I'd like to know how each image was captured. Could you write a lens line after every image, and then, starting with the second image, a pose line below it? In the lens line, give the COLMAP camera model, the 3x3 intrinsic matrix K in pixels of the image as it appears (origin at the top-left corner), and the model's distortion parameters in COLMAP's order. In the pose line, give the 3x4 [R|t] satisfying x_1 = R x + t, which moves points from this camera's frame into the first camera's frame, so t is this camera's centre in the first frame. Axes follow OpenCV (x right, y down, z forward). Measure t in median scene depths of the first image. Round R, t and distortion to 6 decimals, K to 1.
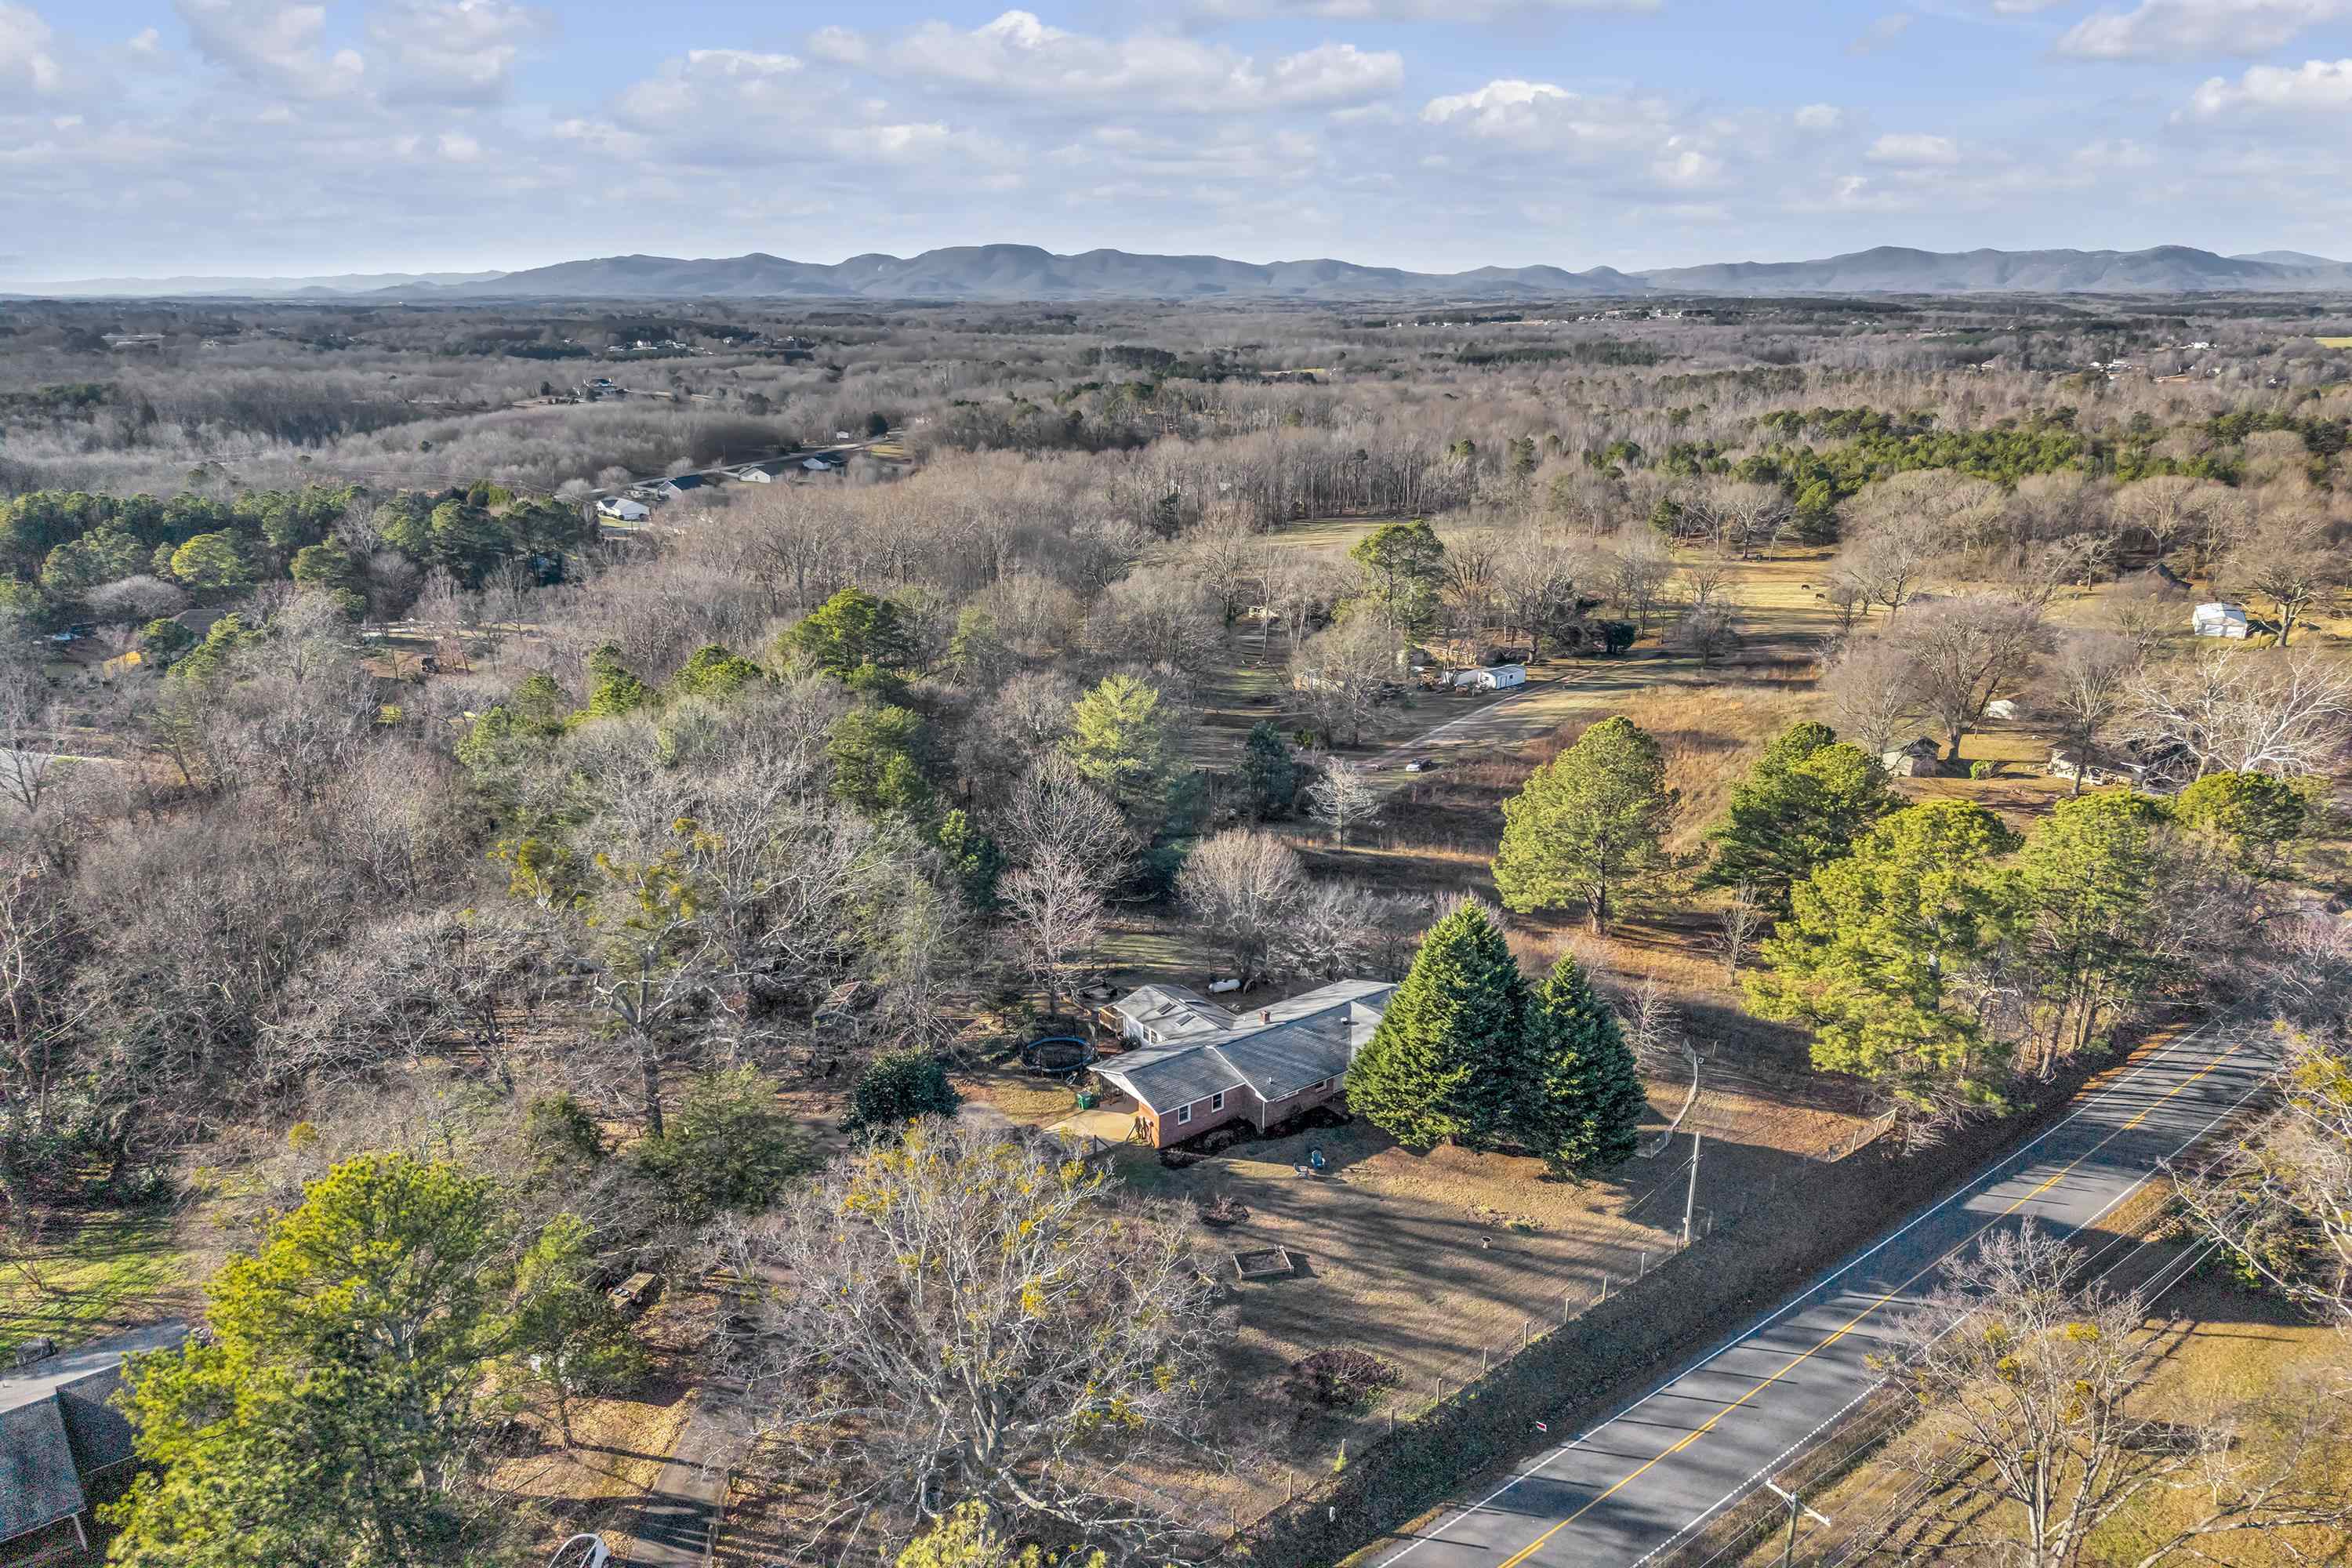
lens RADIAL K [[1616.3, 0, 1170.8], [0, 1616.3, 779.6], [0, 0, 1]] dist [0.014197, -0.011657]
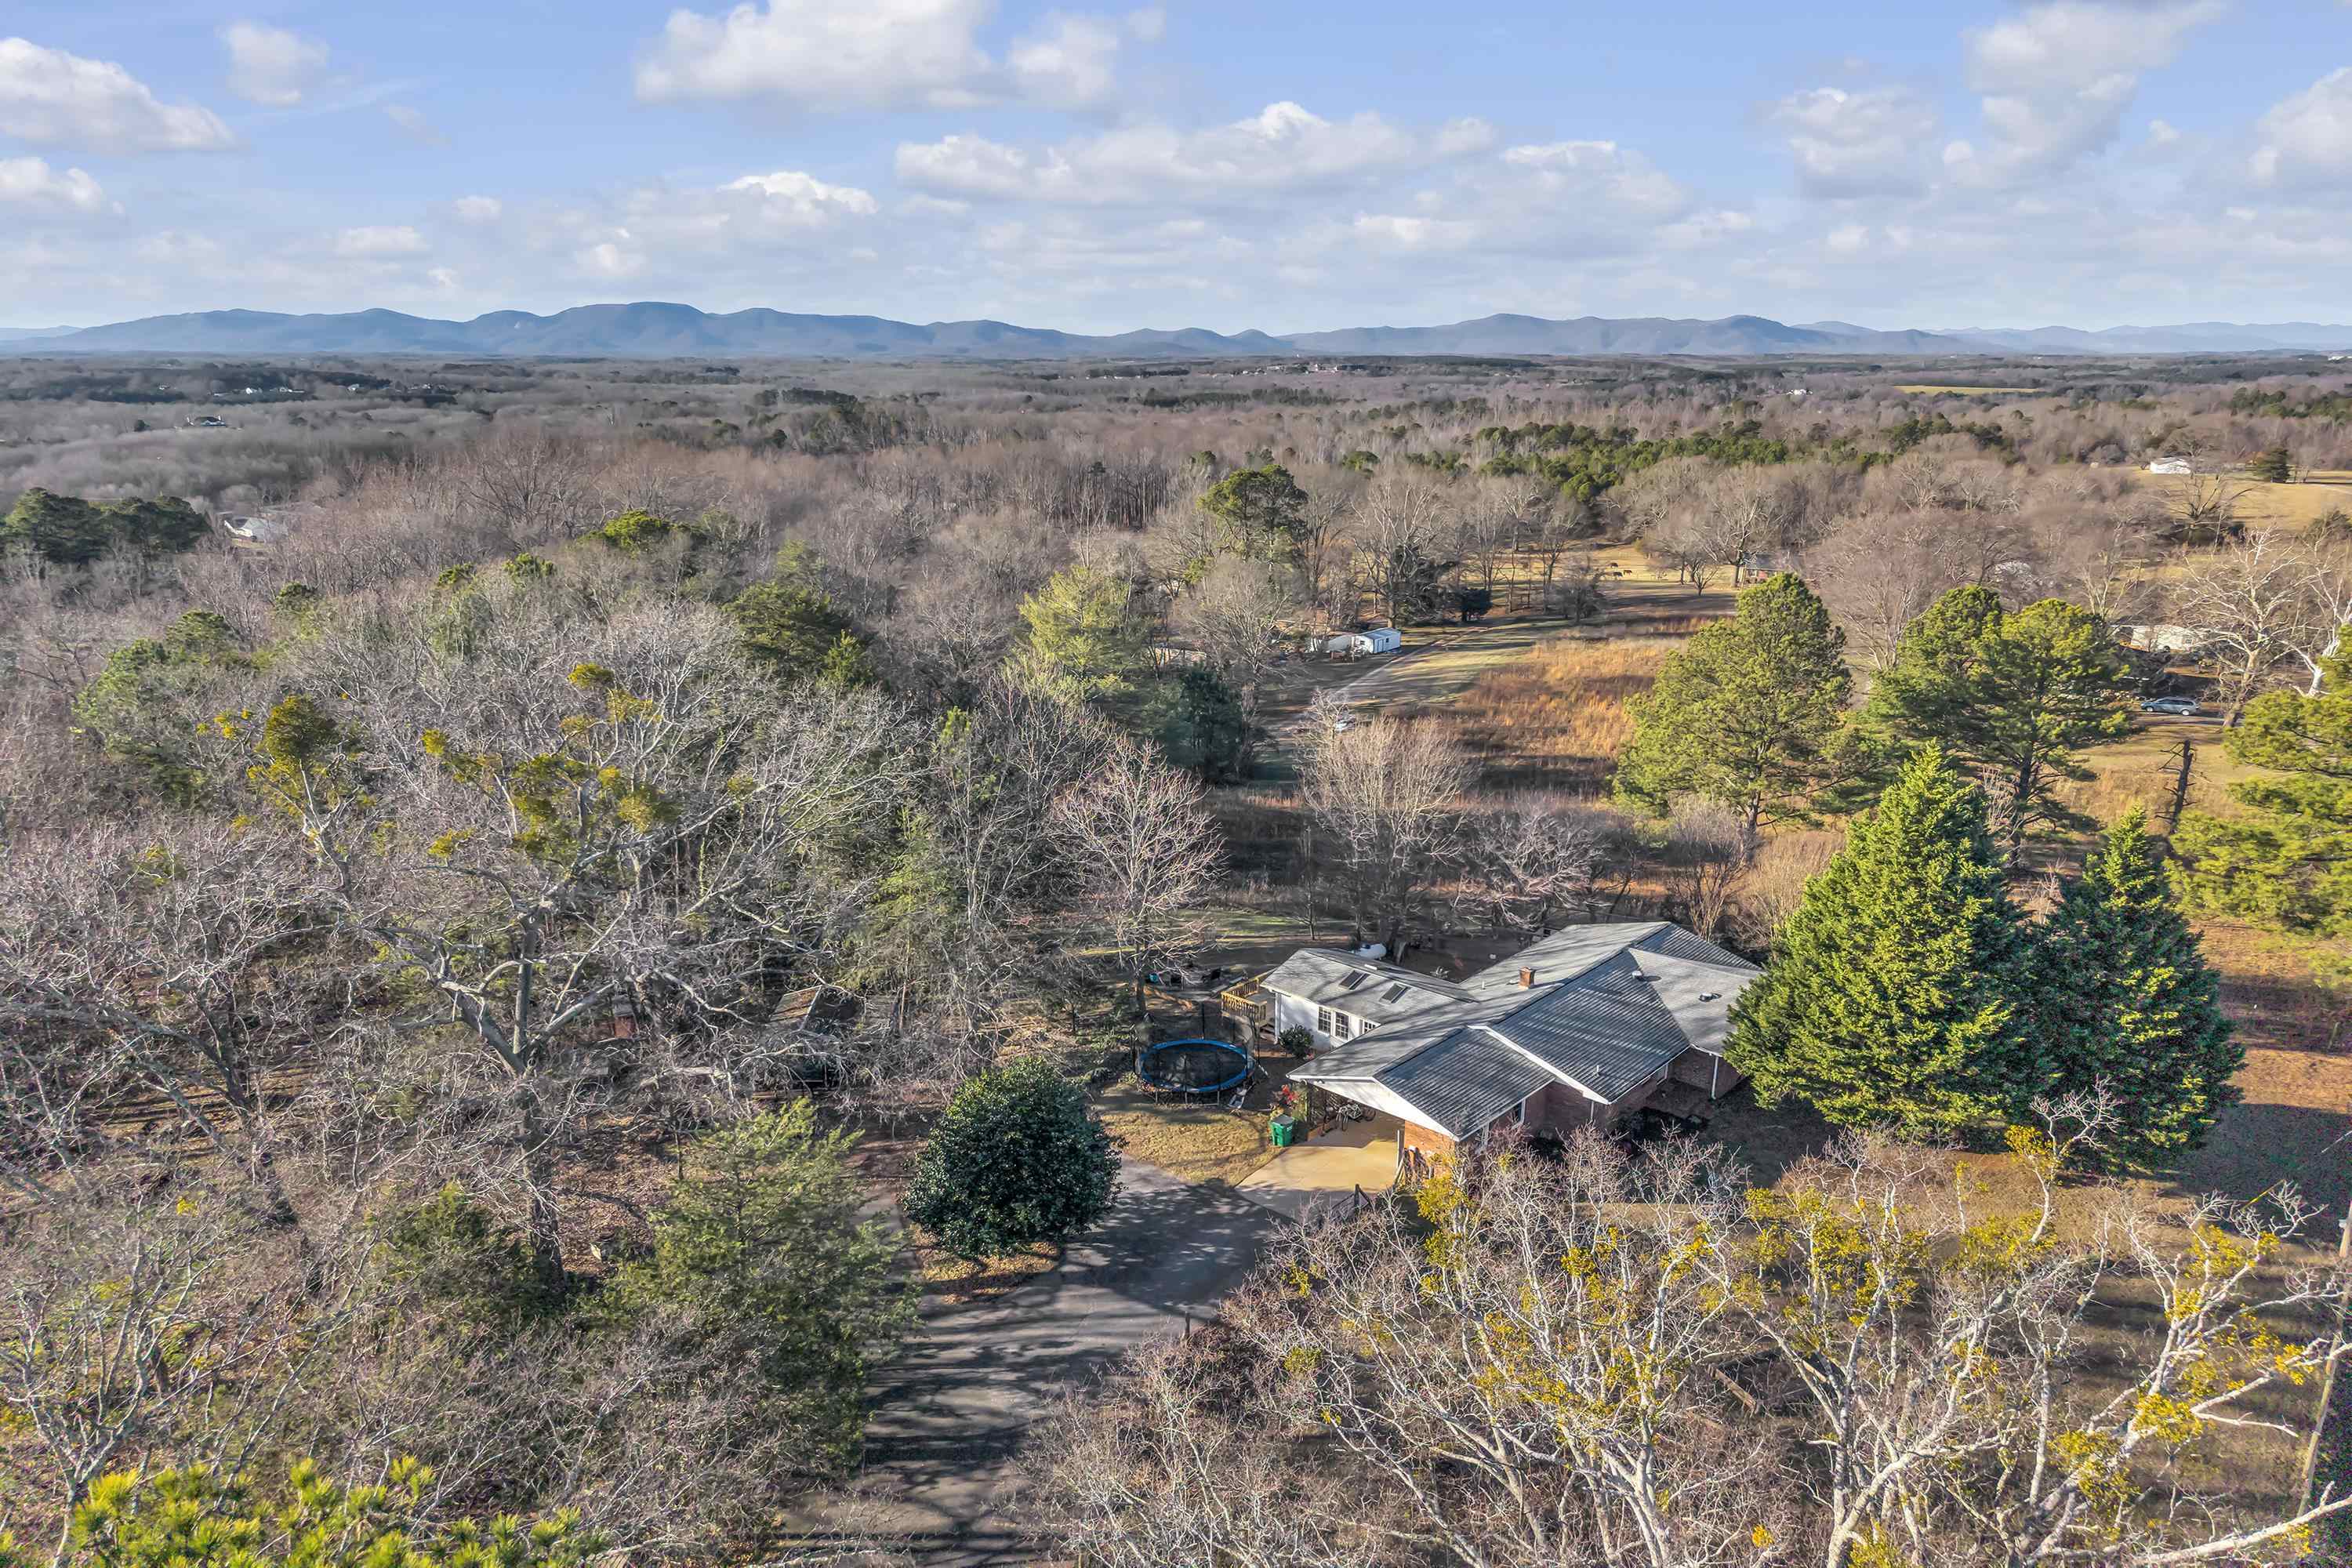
lens RADIAL K [[1616.3, 0, 1178.4], [0, 1616.3, 788.5], [0, 0, 1]] dist [0.014197, -0.011657]
pose [[0.979231, -0.050447, 0.196370, -0.069375], [0.056147, 0.998144, -0.023564, 0.027975], [-0.194817, 0.034100, 0.980247, 0.139037]]
